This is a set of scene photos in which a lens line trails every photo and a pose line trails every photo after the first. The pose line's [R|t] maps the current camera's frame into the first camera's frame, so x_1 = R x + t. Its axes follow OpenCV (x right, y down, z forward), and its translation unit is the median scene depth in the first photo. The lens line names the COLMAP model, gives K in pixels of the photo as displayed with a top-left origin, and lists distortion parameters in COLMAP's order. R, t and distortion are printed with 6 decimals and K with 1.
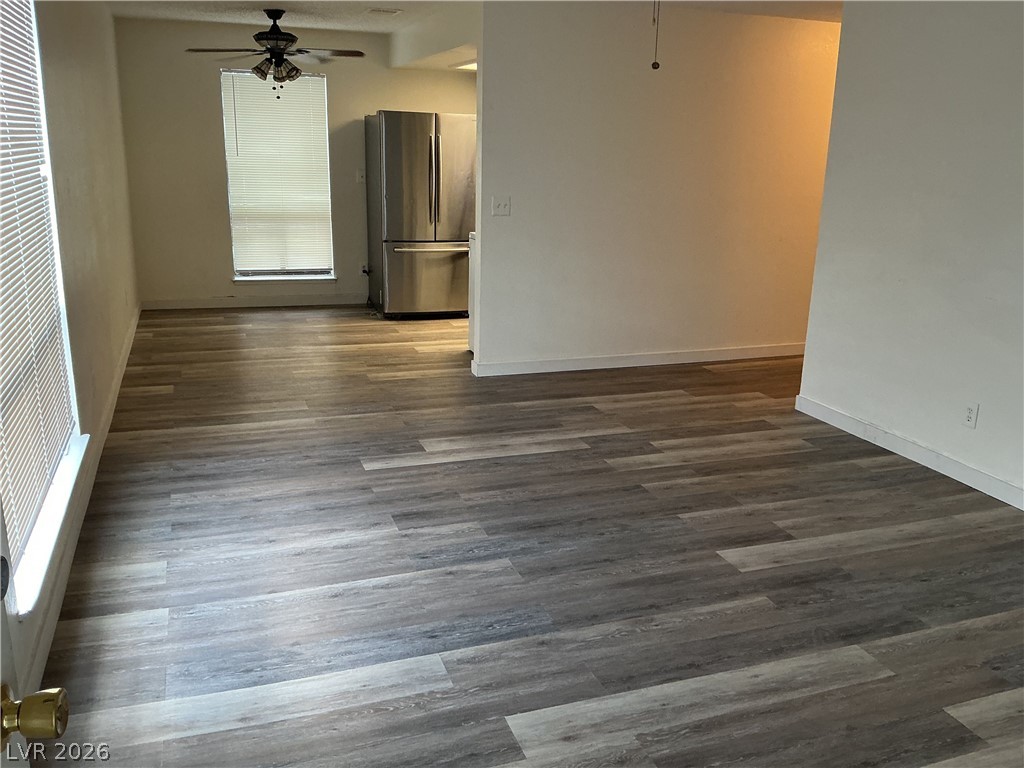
lens RADIAL K [[870.0, 0, 514.8], [0, 870.0, 388.7], [0, 0, 1]] dist [0.122992, -0.228007]
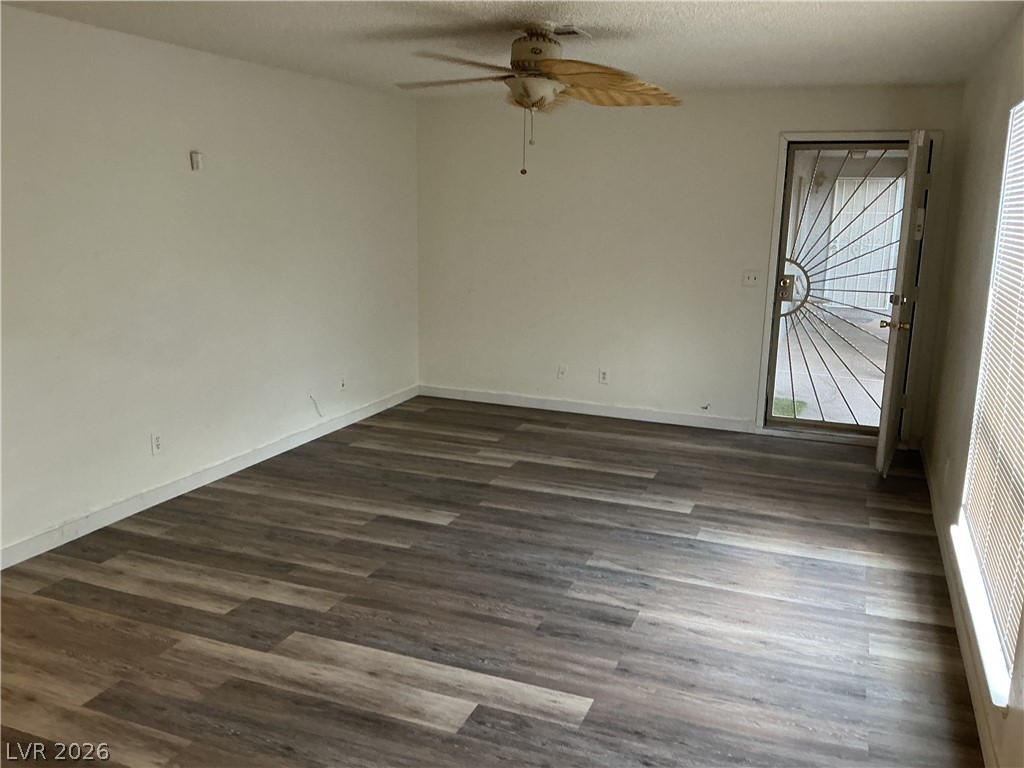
lens RADIAL K [[870.0, 0, 504.2], [0, 870.0, 372.8], [0, 0, 1]] dist [0.122992, -0.228007]
pose [[-0.747394, -0.162887, 0.644105, -0.614446], [0.141967, 0.907933, 0.394340, -0.502608], [-0.649036, 0.386168, -0.655458, 1.633126]]
